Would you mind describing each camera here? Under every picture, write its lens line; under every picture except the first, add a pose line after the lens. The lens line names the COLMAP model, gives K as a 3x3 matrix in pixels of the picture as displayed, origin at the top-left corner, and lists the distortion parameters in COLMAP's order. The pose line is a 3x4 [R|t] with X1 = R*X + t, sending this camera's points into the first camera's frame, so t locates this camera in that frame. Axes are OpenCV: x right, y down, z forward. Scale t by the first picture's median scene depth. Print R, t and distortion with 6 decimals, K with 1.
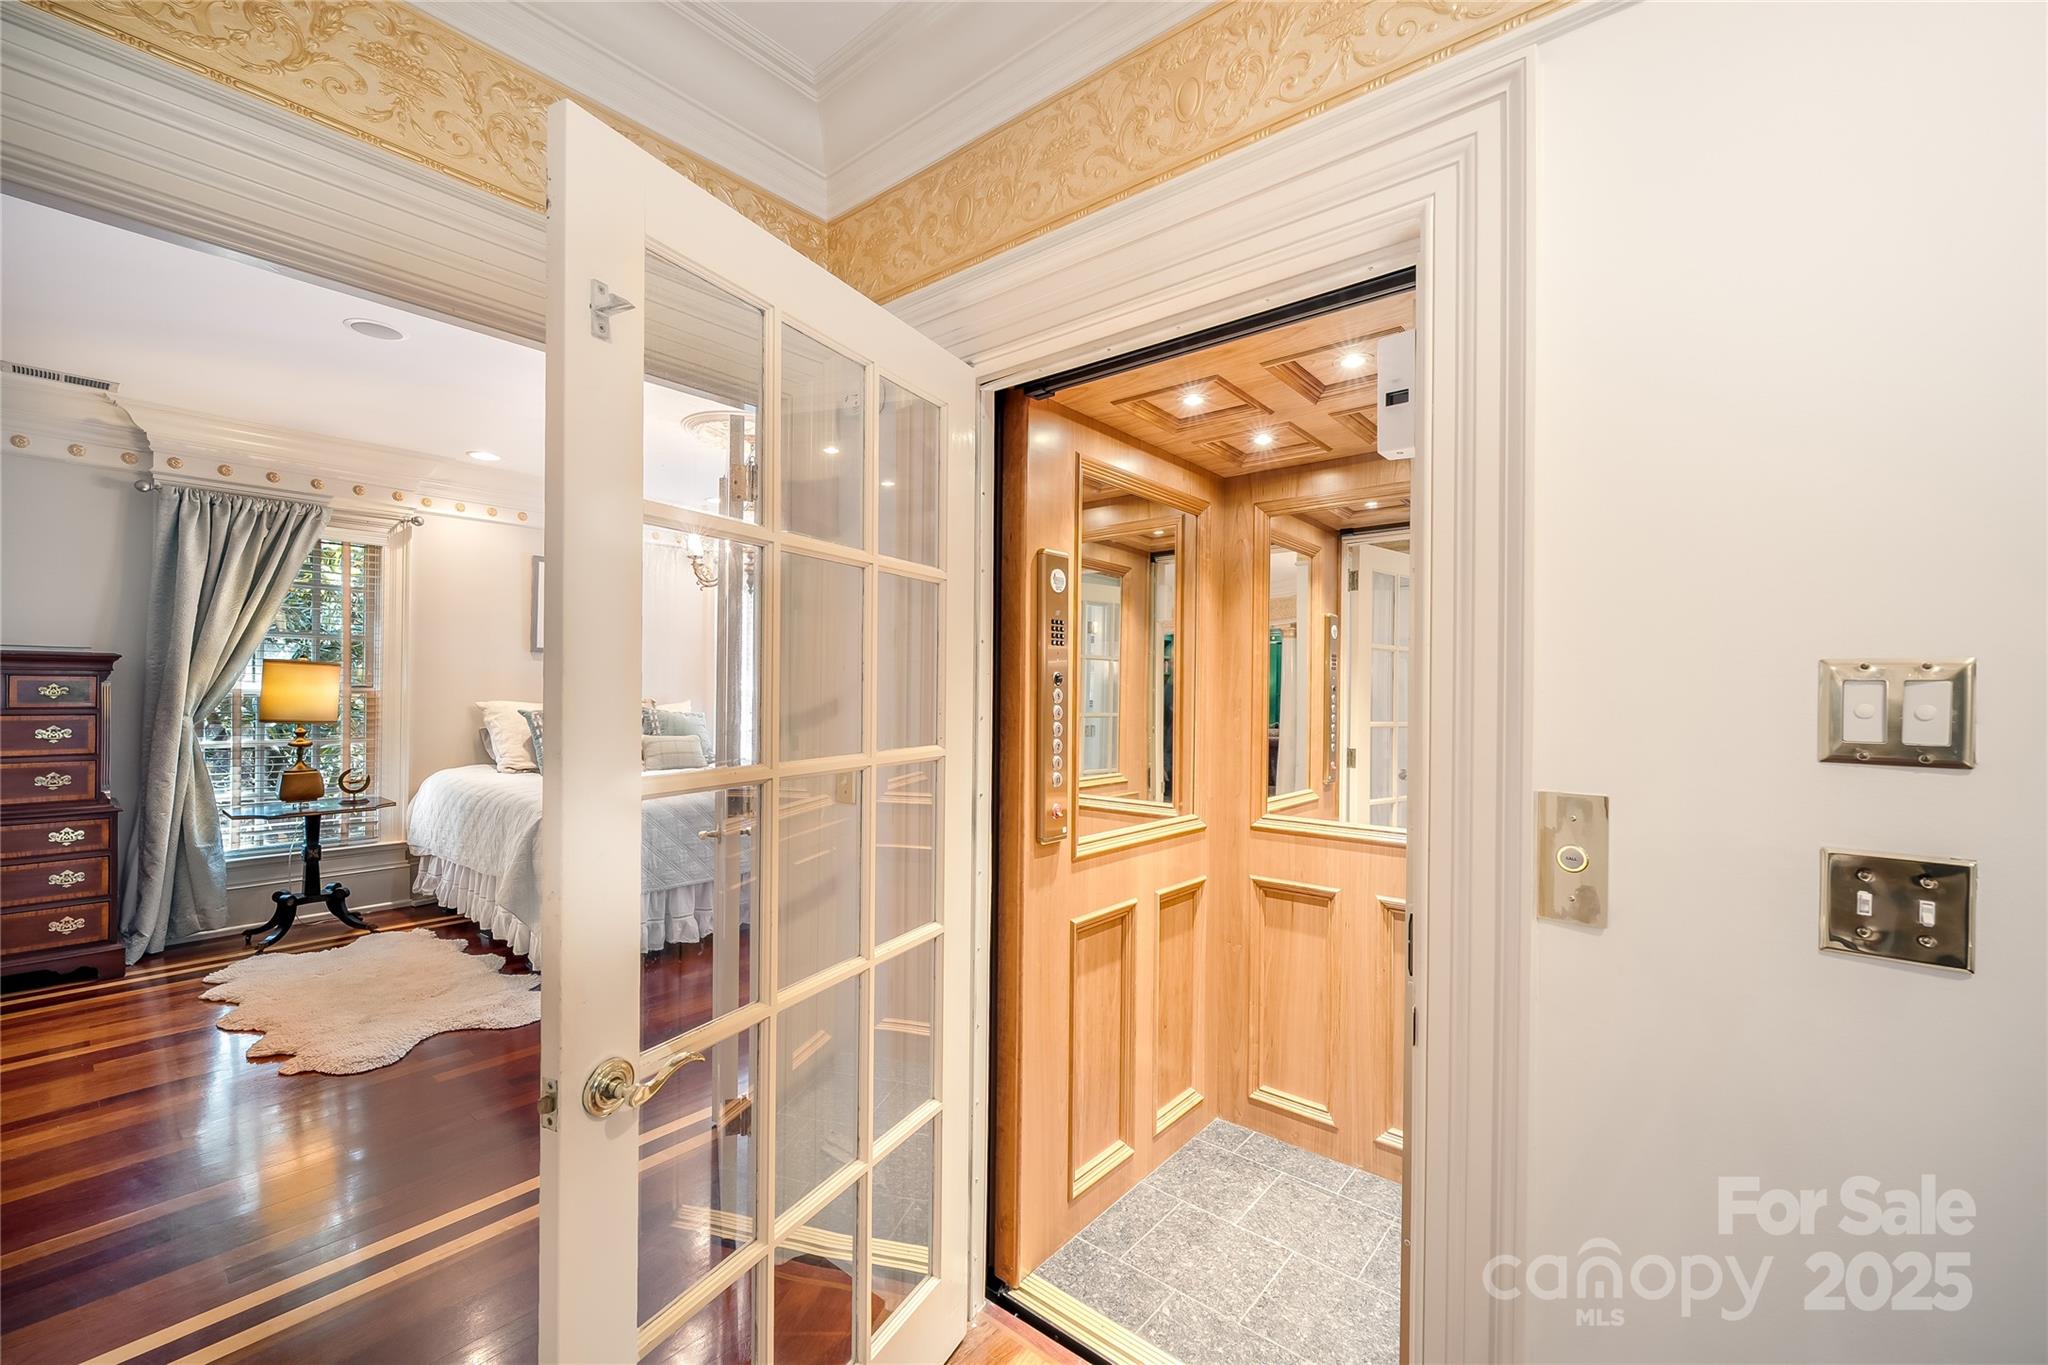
lens RADIAL K [[833.6, 0, 1024.0], [0, 833.6, 682.5], [0, 0, 1]] dist [-0.001132, -0.000680]
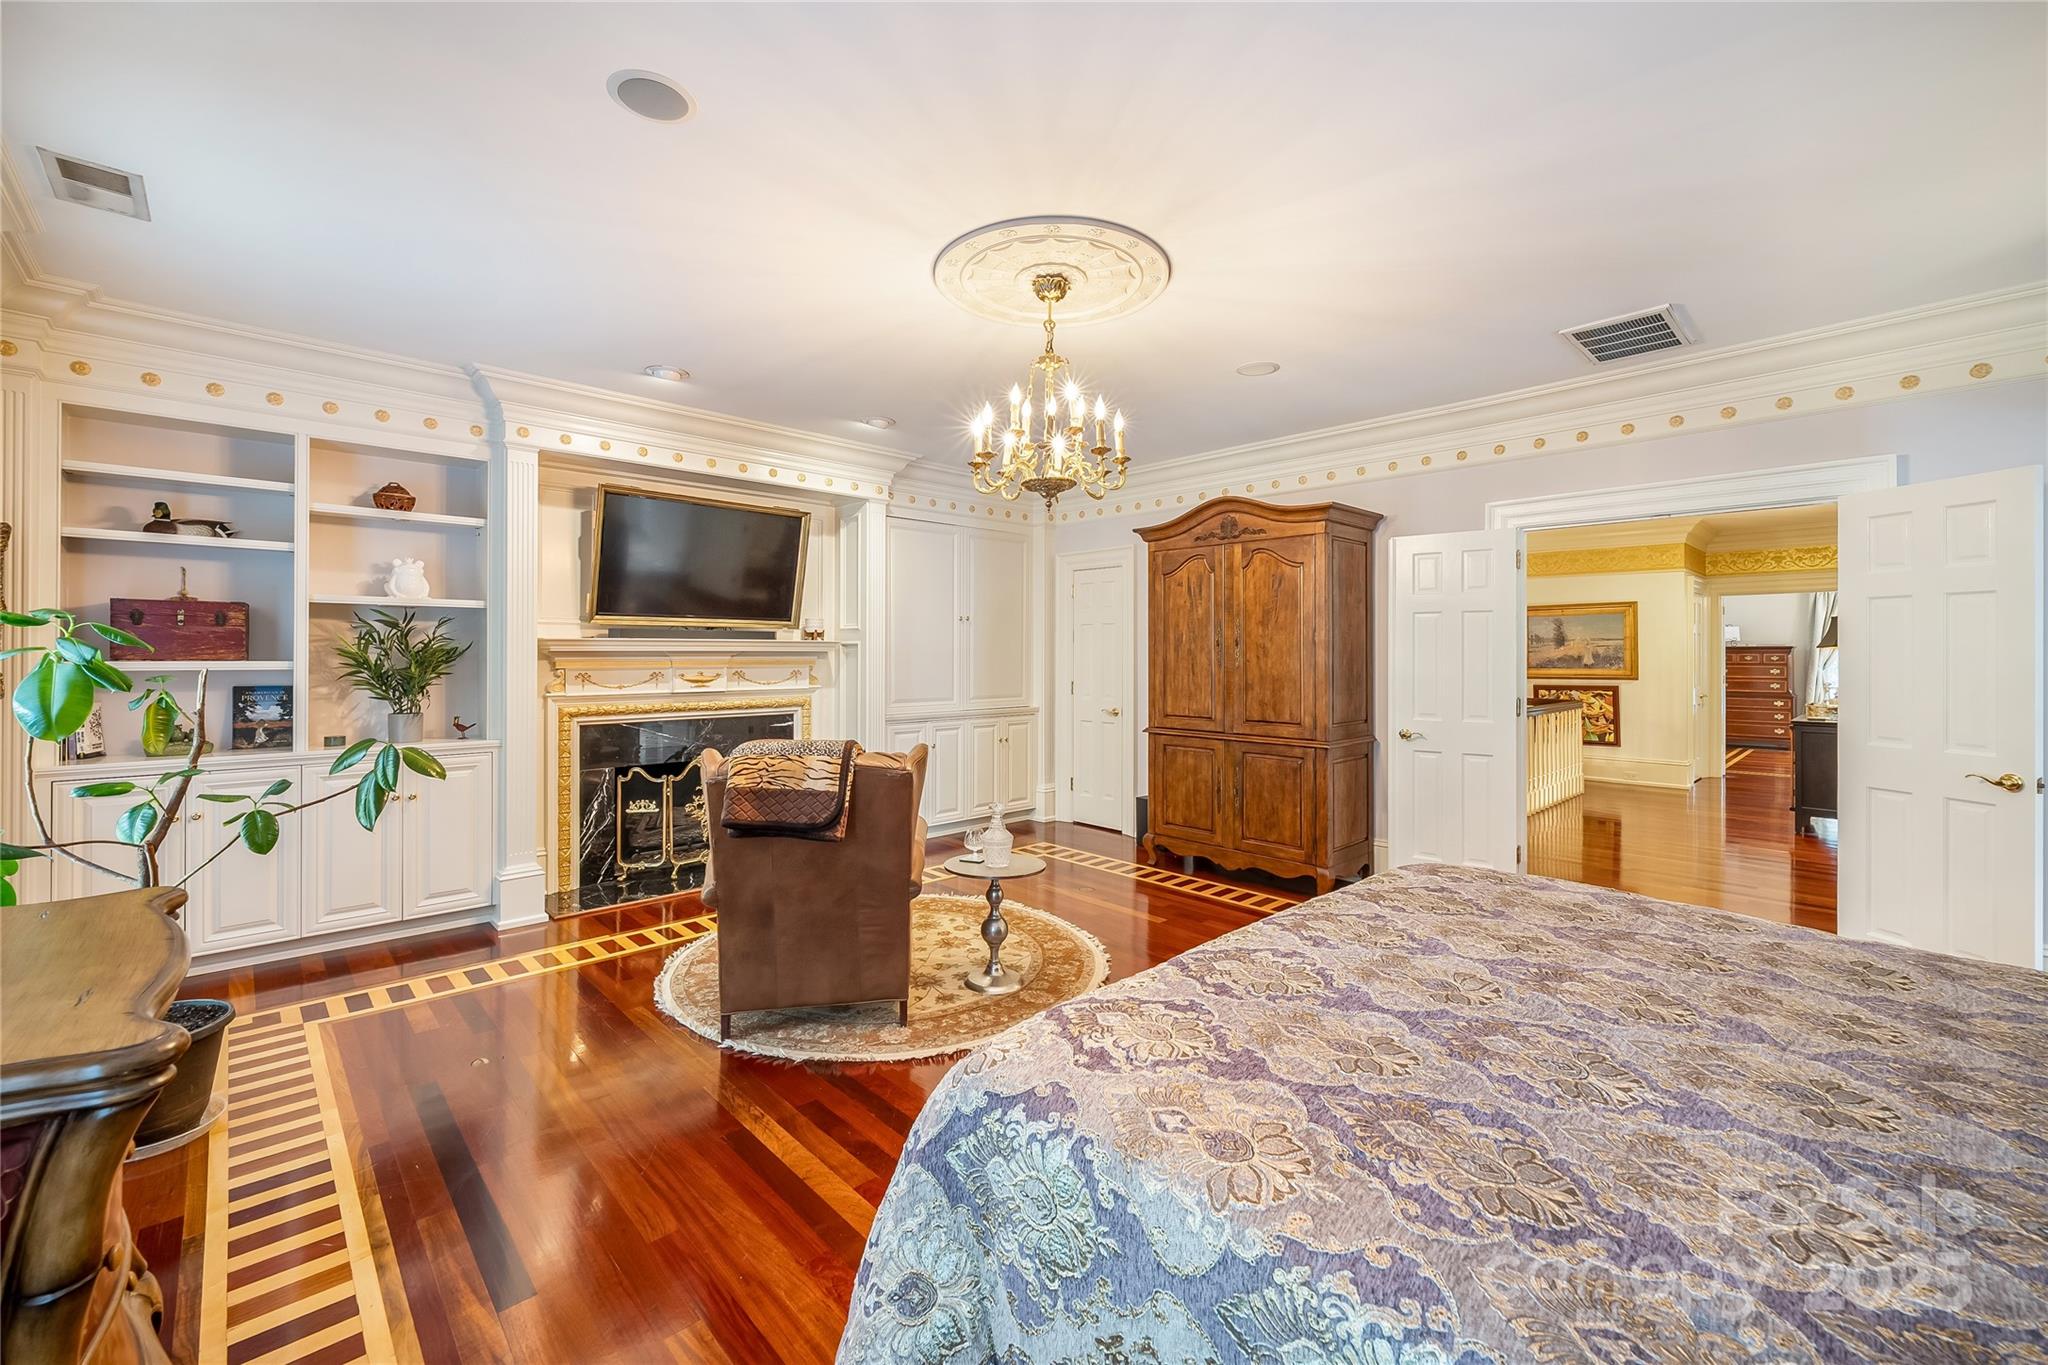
lens RADIAL K [[823.3, 0, 1025.4], [0, 823.3, 653.7], [0, 0, 1]] dist [0.000283, -0.000106]
pose [[-0.110067, -0.011345, -0.993859, 2.261142], [0.006234, 0.999907, -0.012105, 0.013293], [0.993905, -0.007528, -0.109986, -1.493950]]
